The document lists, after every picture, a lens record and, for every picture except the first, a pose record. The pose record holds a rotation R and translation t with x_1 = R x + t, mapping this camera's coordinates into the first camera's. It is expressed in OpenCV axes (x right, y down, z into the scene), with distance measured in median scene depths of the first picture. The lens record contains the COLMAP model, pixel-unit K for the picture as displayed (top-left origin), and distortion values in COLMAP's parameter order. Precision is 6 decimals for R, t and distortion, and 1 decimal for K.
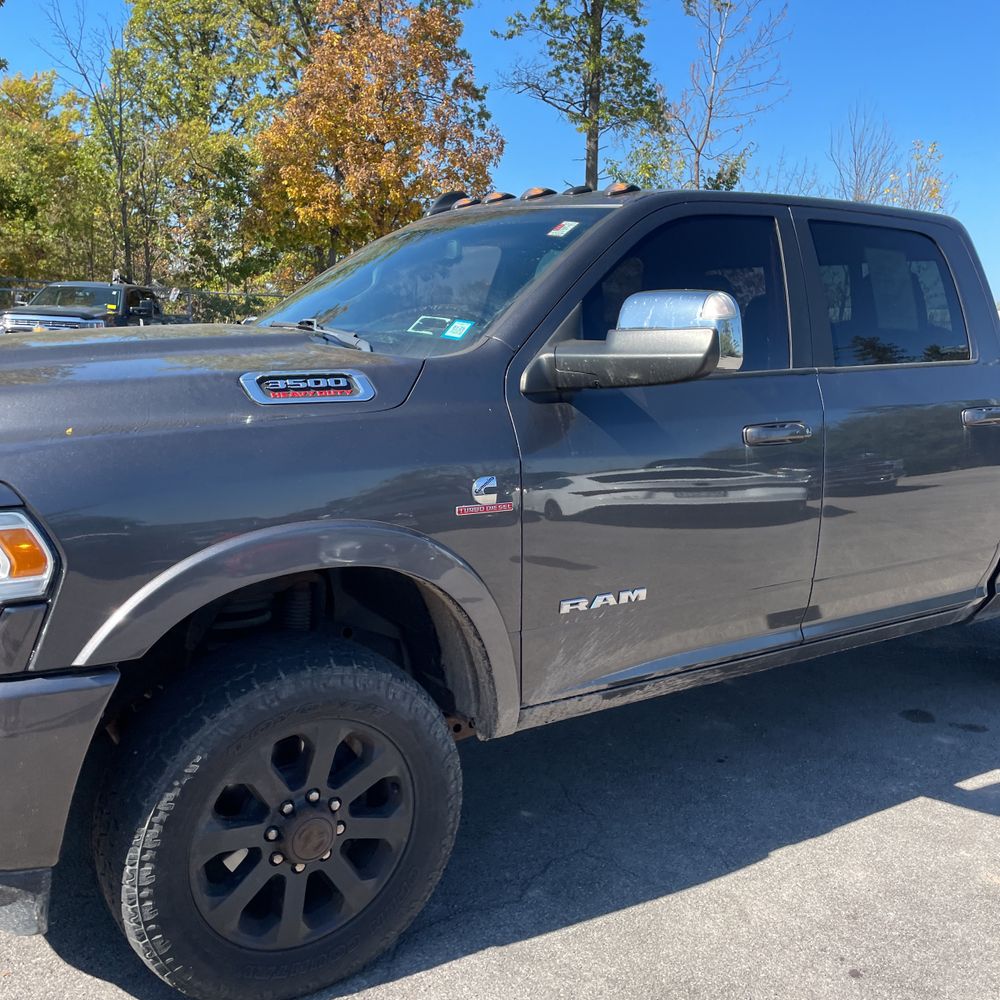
lens RADIAL K [[1026.0, 0, 498.5], [0, 1026.0, 501.1], [0, 0, 1]] dist [0.029407, 0.000000]
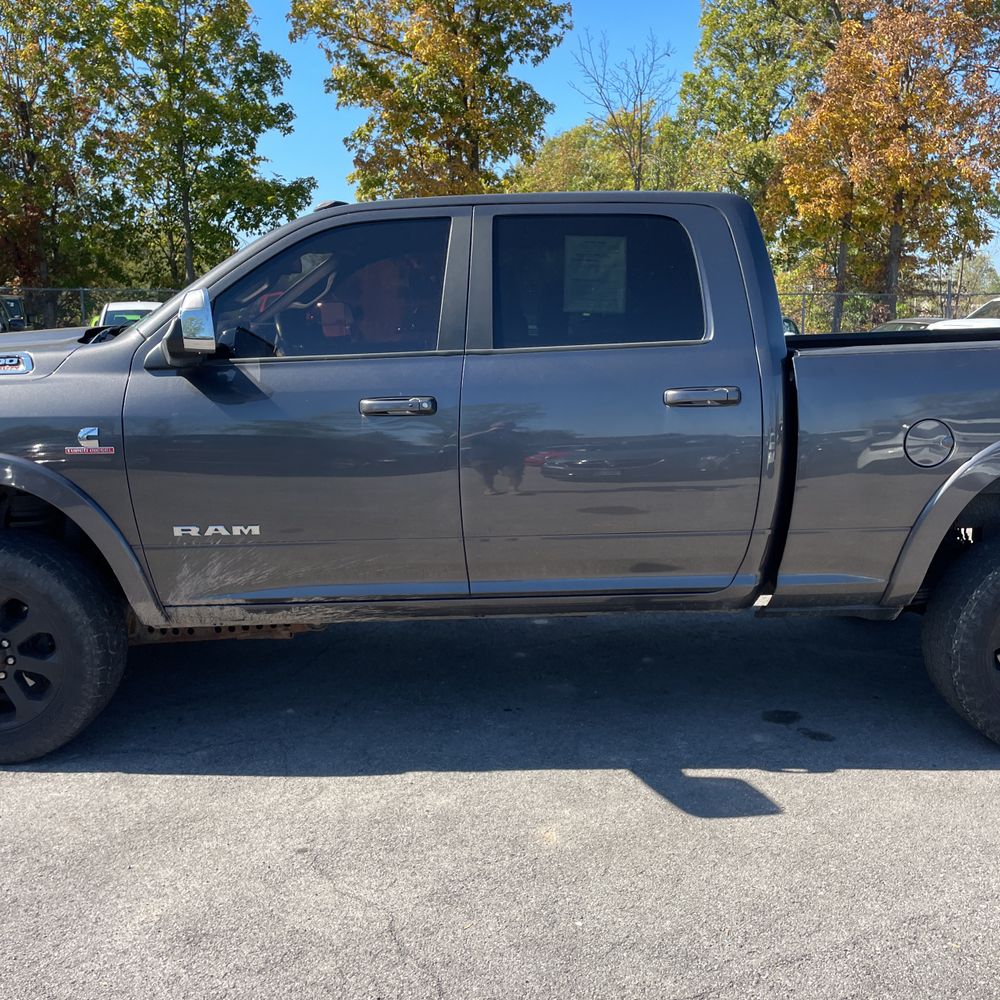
lens RADIAL K [[1026.0, 0, 507.9], [0, 1026.0, 495.0], [0, 0, 1]] dist [0.029407, 0.000000]
pose [[0.841938, 0.055820, -0.536679, 0.881117], [-0.059392, 0.998178, 0.010646, 0.013579], [0.536296, 0.022911, 0.843719, 0.082887]]
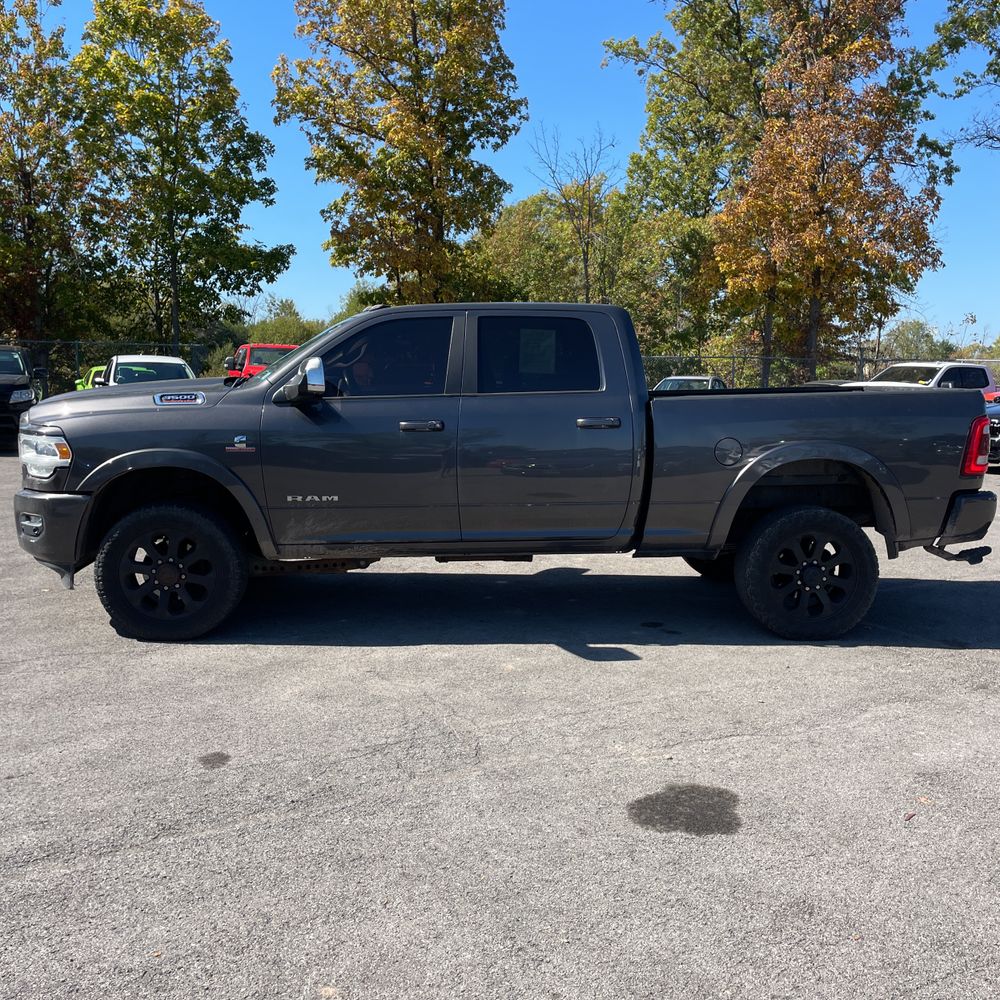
lens RADIAL K [[1026.0, 0, 507.2], [0, 1026.0, 493.7], [0, 0, 1]] dist [0.029407, 0.000000]
pose [[0.864067, 0.035048, -0.502156, 1.242263], [-0.067647, 0.996609, -0.046842, 0.129323], [0.498811, 0.074444, 0.863508, -0.541421]]
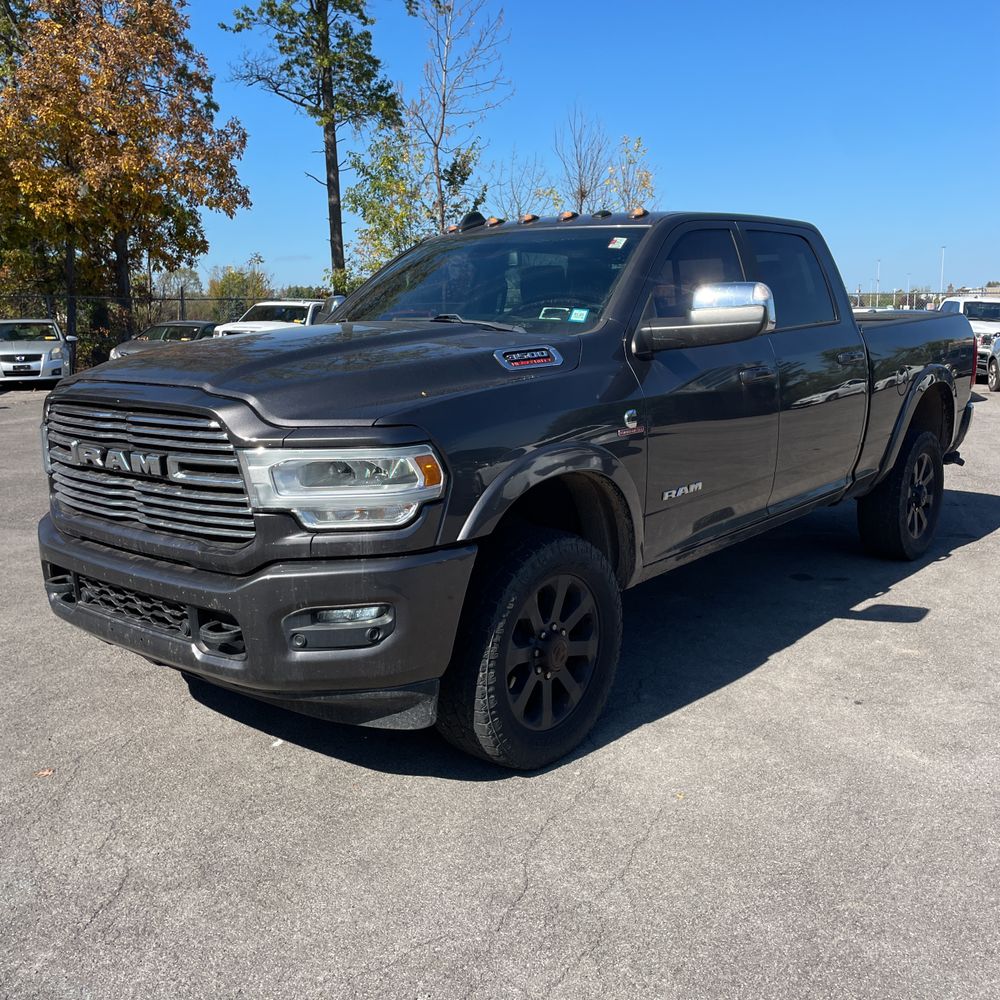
lens RADIAL K [[1026.0, 0, 517.7], [0, 1026.0, 487.7], [0, 0, 1]] dist [0.029407, 0.000000]
pose [[0.955322, -0.095123, 0.279843, -0.437847], [0.094829, 0.995386, 0.014623, 0.038247], [-0.279943, 0.012568, 0.959934, -0.300949]]
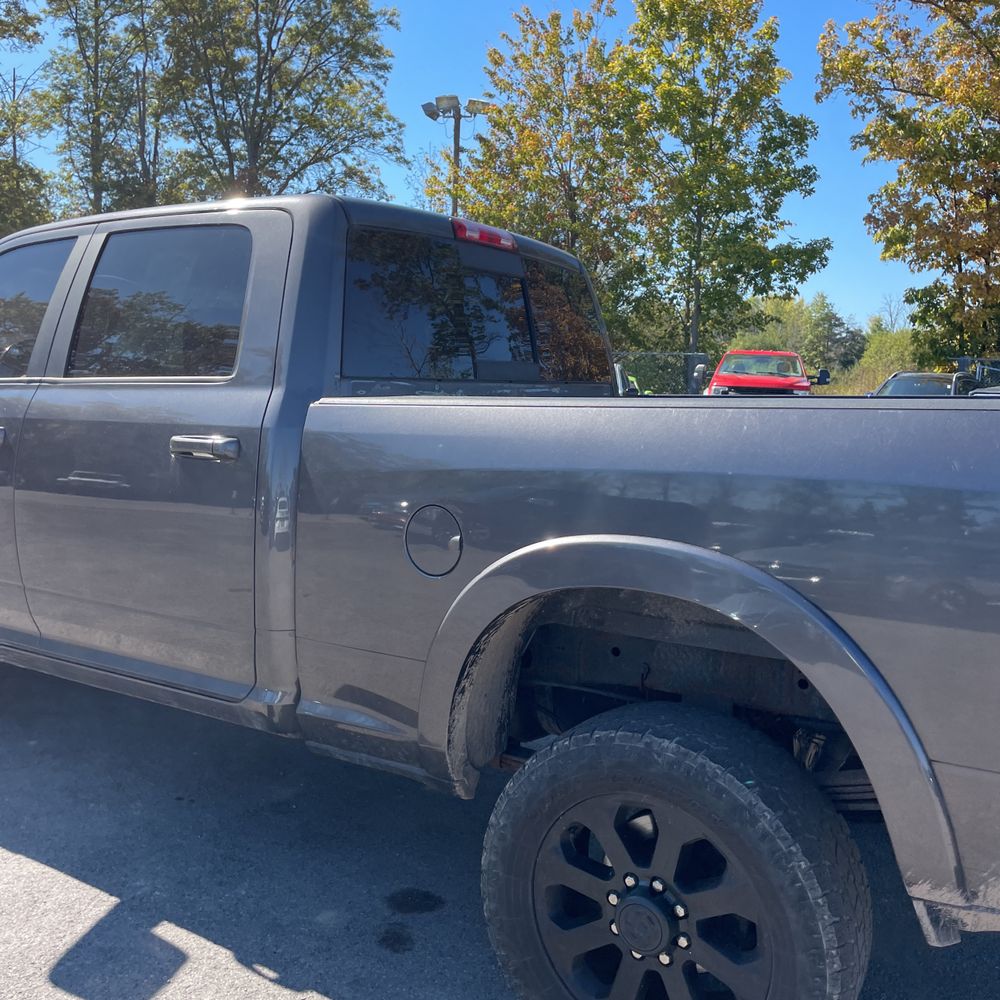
lens RADIAL K [[1026.0, 0, 494.3], [0, 1026.0, 485.1], [0, 0, 1]] dist [0.029407, 0.000000]
pose [[0.395506, 0.075471, -0.915357, 1.318118], [-0.172410, 0.985002, 0.006719, -0.098453], [0.902136, 0.155159, 0.402587, 0.934502]]
